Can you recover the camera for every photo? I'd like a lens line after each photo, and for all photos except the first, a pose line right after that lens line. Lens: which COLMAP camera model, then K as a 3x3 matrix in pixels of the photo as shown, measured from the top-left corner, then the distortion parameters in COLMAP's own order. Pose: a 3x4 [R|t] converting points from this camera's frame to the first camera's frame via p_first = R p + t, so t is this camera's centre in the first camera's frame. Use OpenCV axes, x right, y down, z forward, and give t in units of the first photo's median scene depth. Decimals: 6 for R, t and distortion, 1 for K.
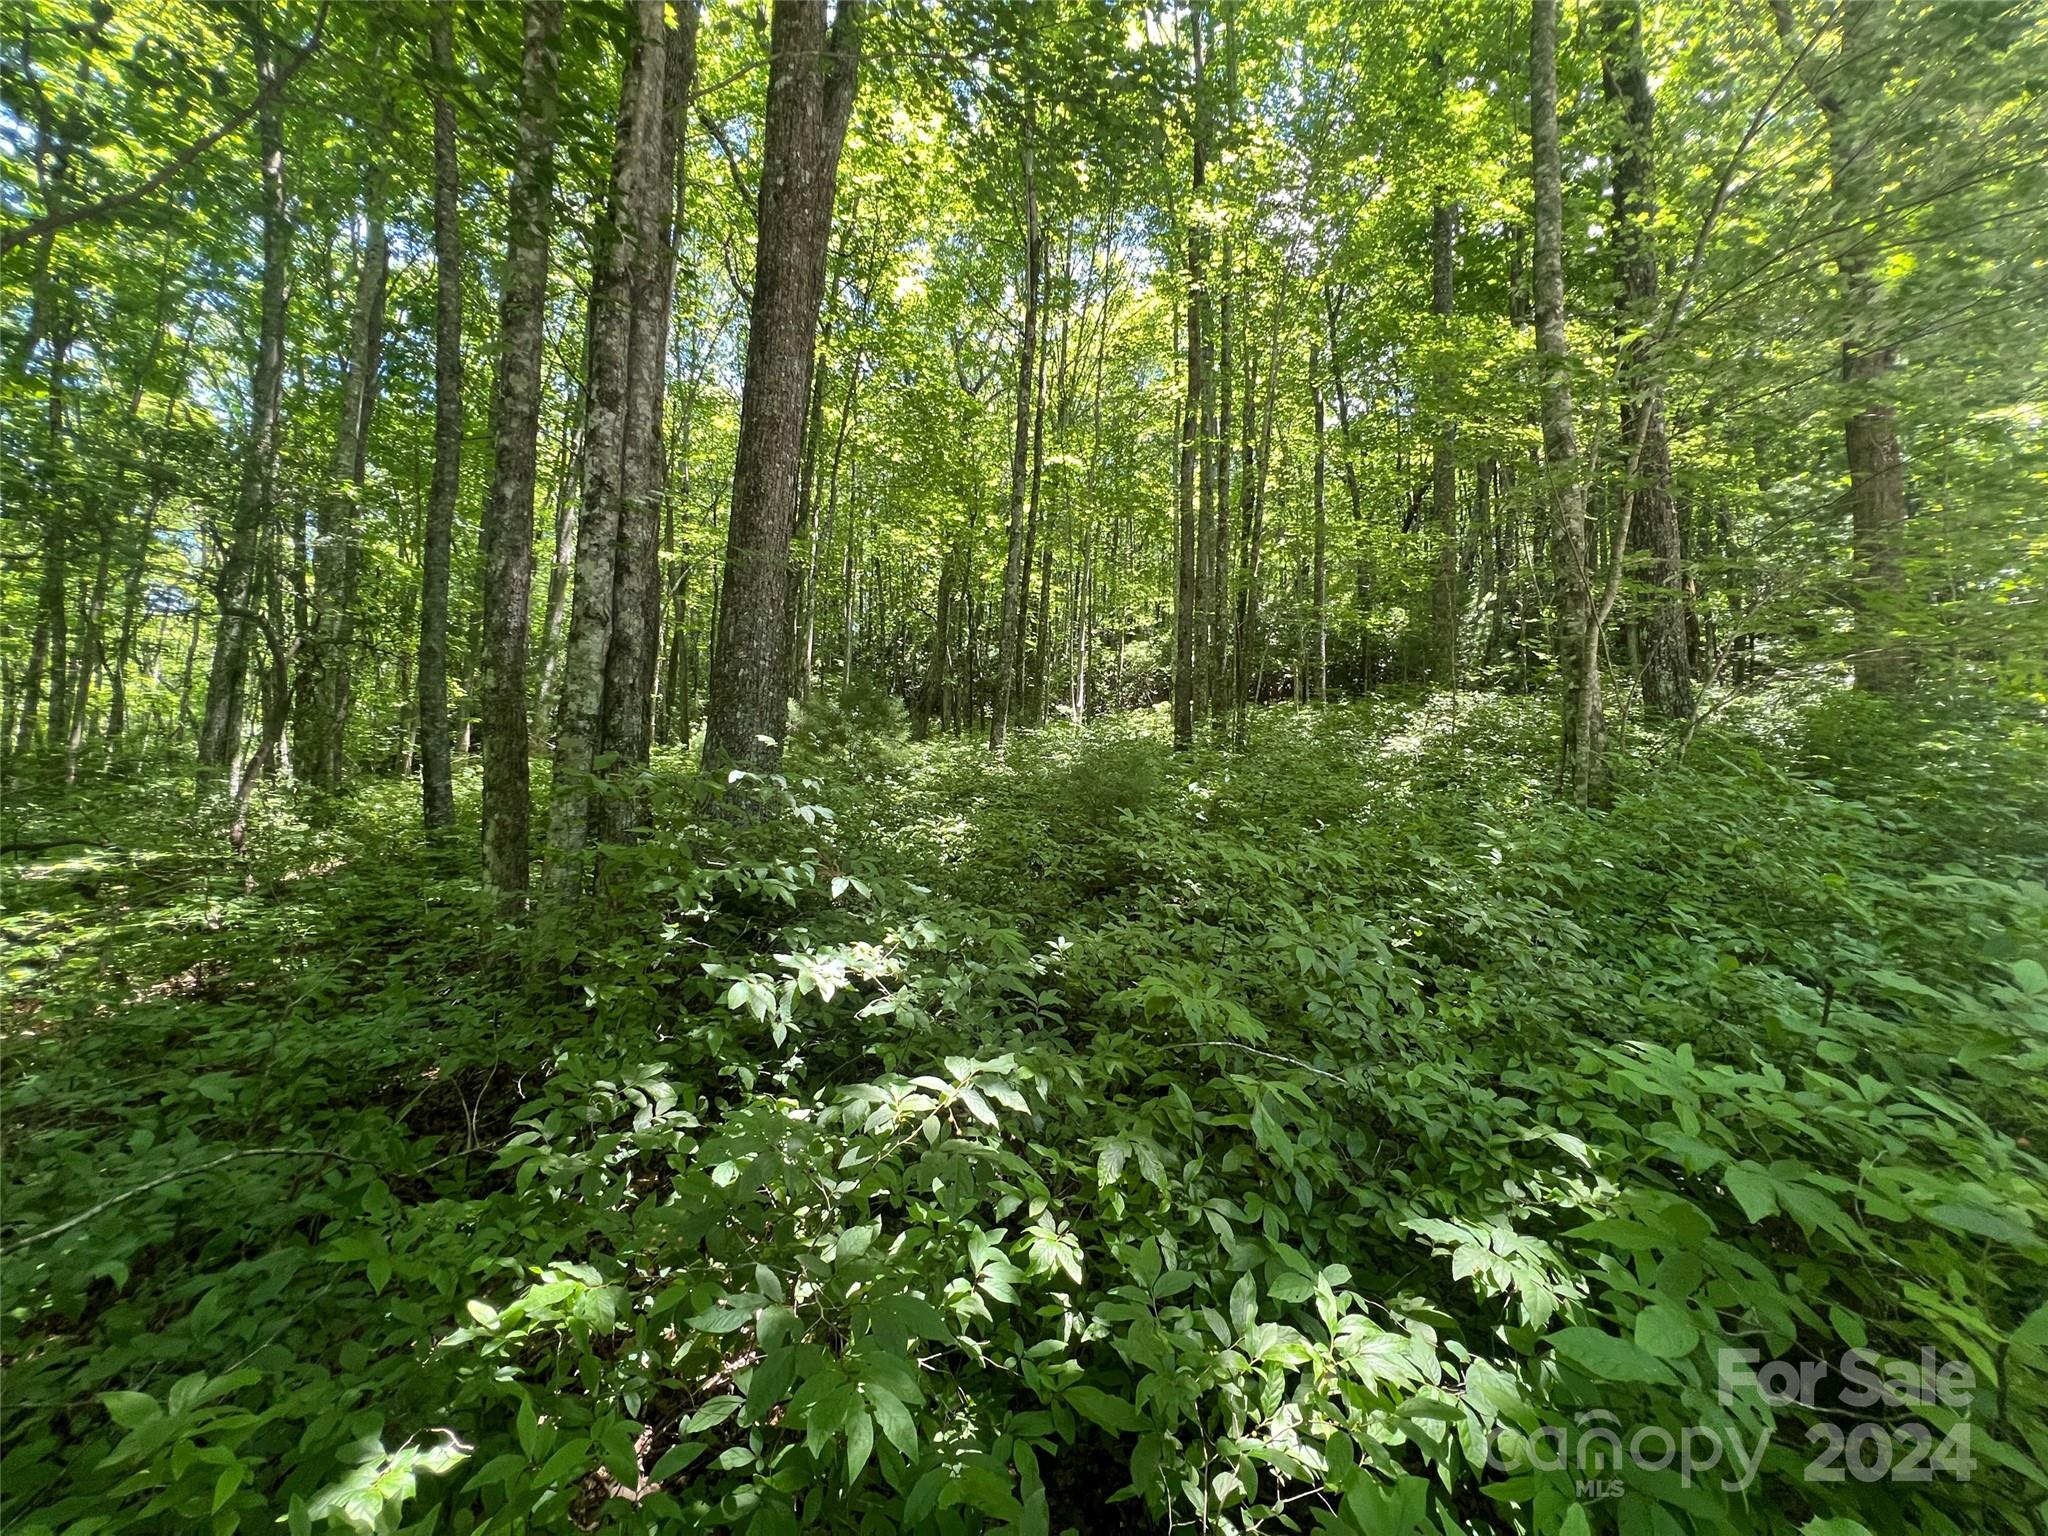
lens RADIAL K [[805.8, 0, 1021.0], [0, 805.8, 766.7], [0, 0, 1]] dist [0.002302, 0.000612]
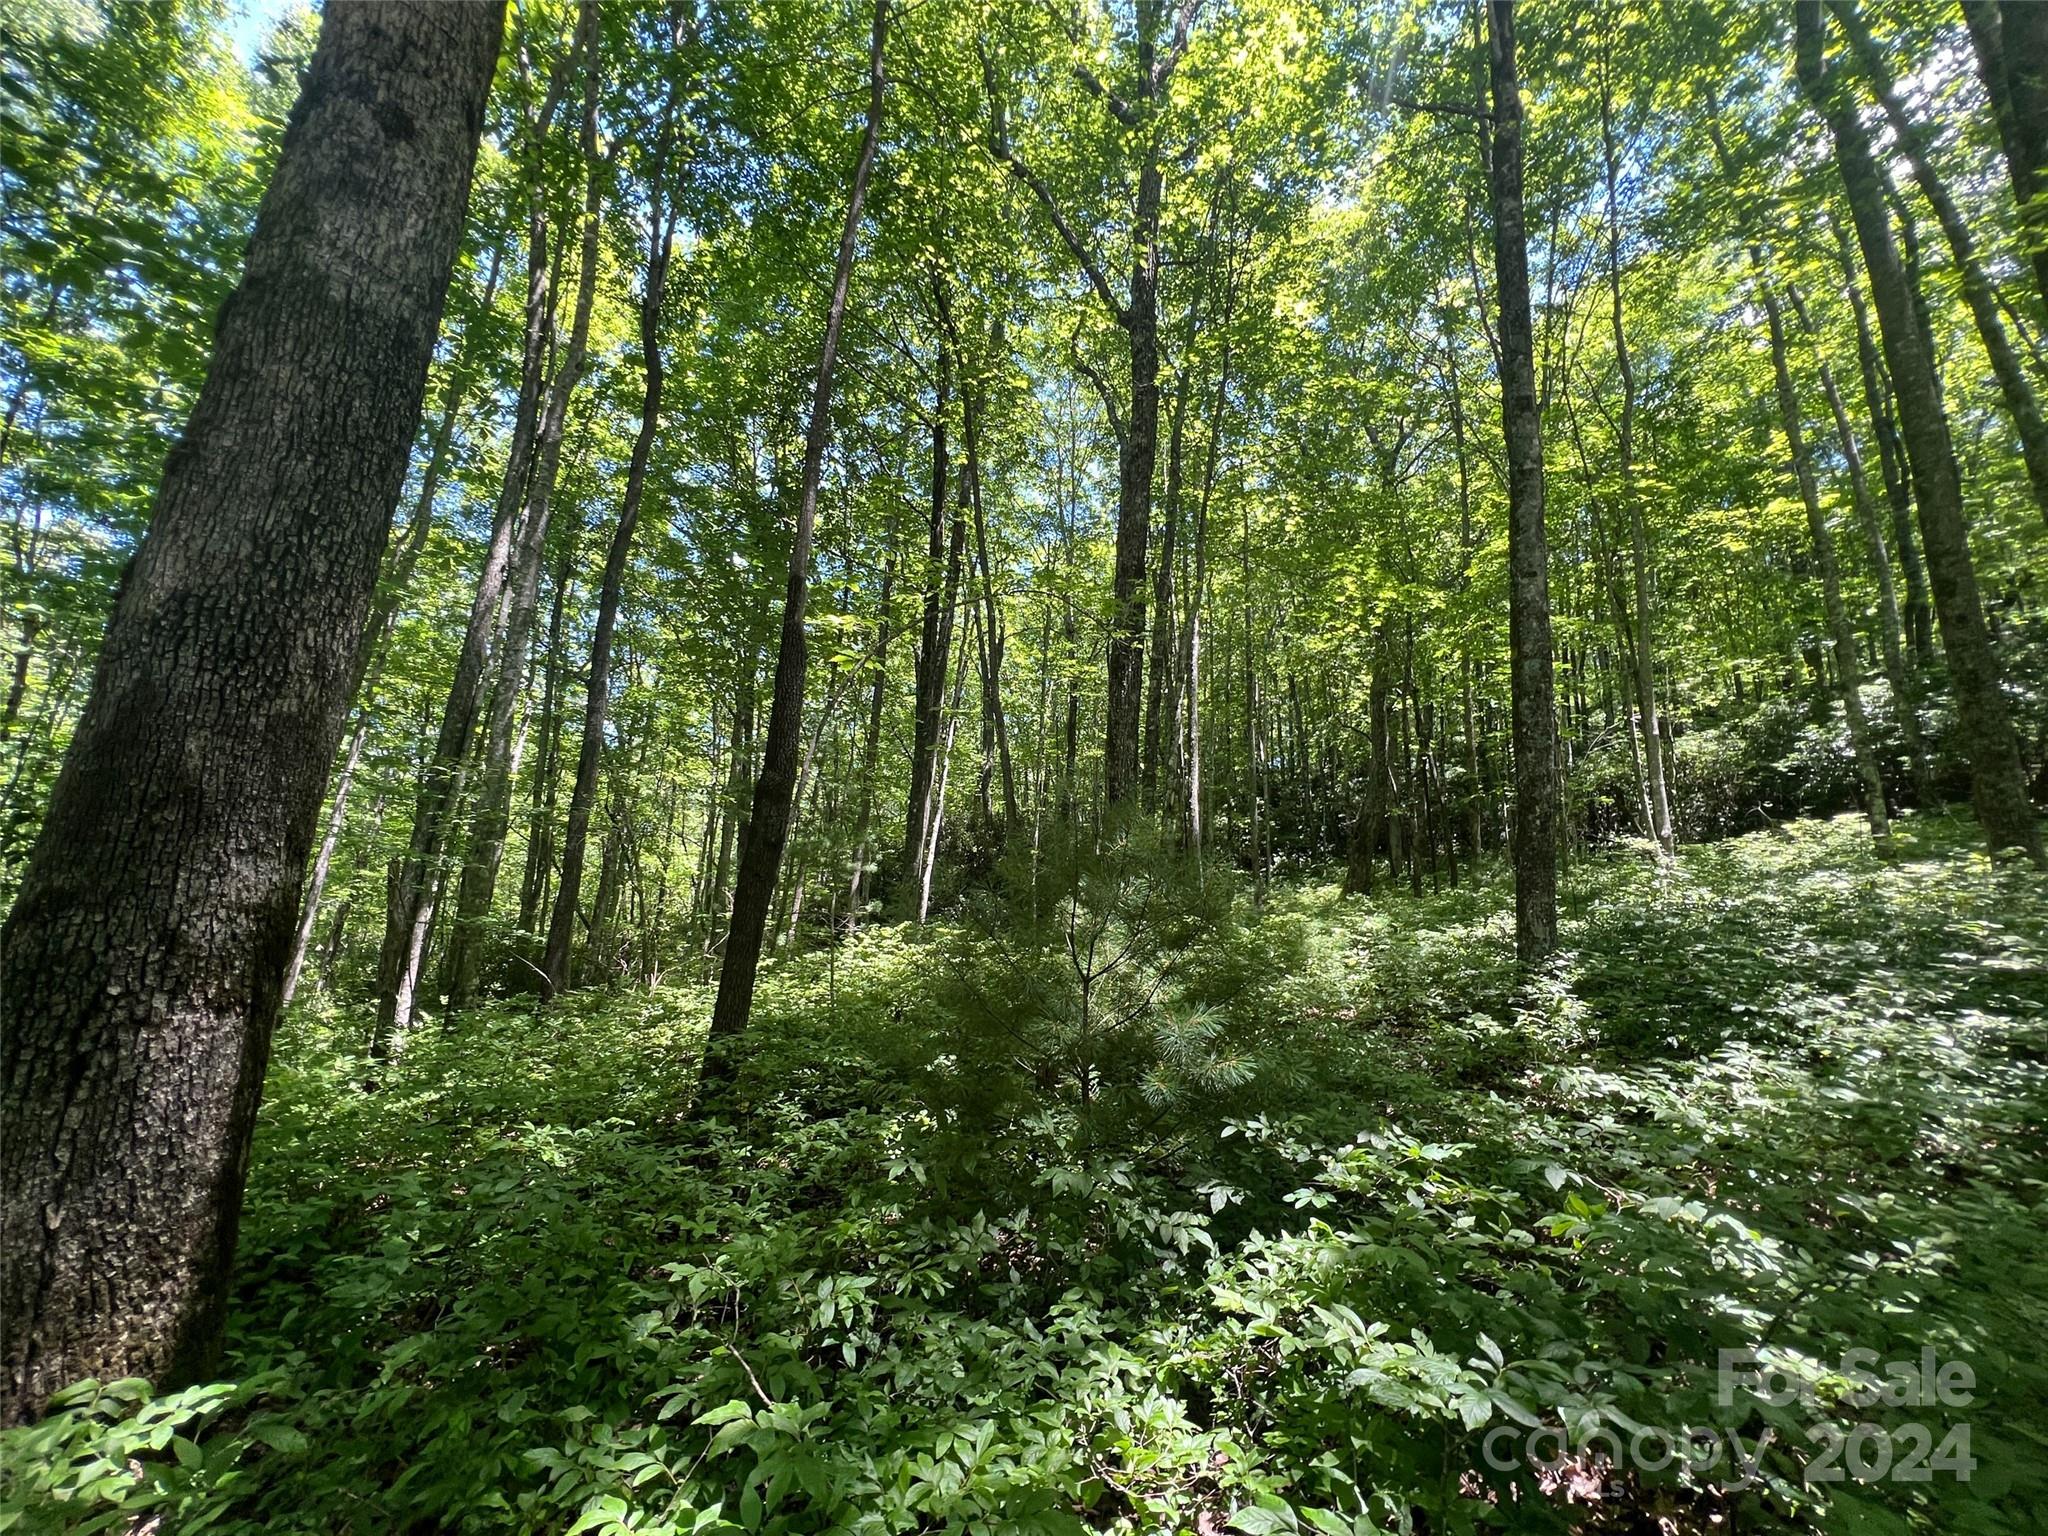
lens RADIAL K [[817.8, 0, 1019.8], [0, 817.8, 760.8], [0, 0, 1]] dist [-0.000042, -0.000018]
pose [[0.866696, -0.103239, -0.488036, -0.014478], [0.013093, 0.982721, -0.184632, -0.014398], [0.498665, 0.153630, 0.853072, 0.154009]]
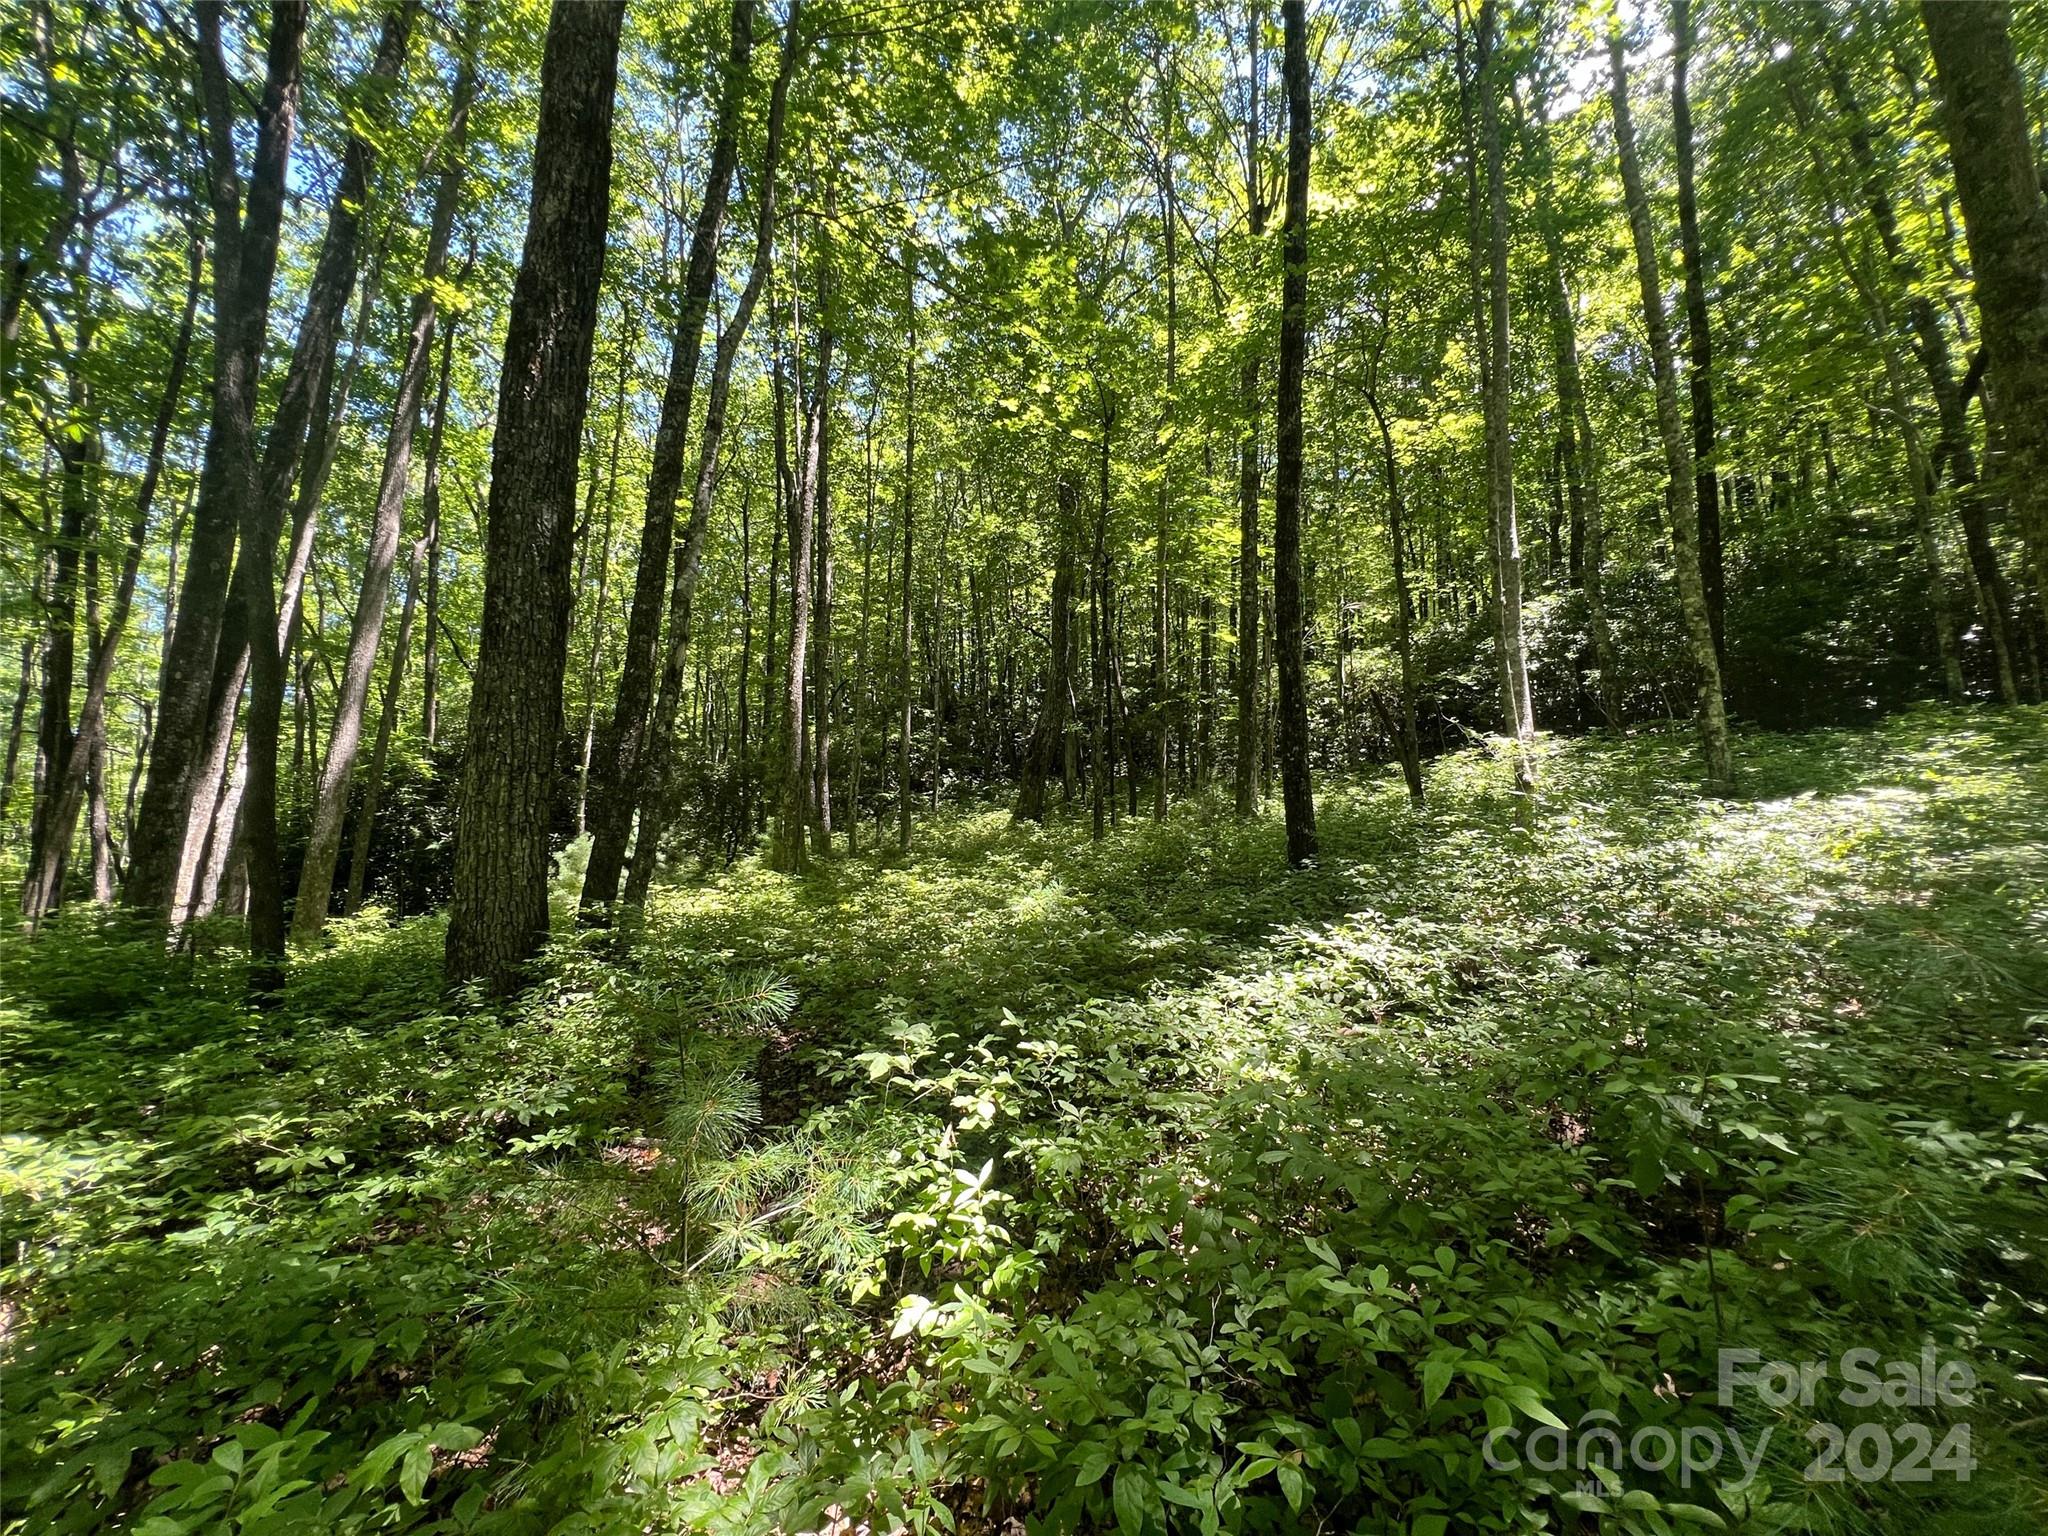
lens RADIAL K [[817.8, 0, 1019.8], [0, 817.8, 760.8], [0, 0, 1]] dist [-0.000042, -0.000018]
pose [[0.988030, -0.046016, -0.147236, -0.035285], [0.034152, 0.996037, -0.082119, -0.023893], [0.150431, 0.076107, 0.985687, 0.339565]]
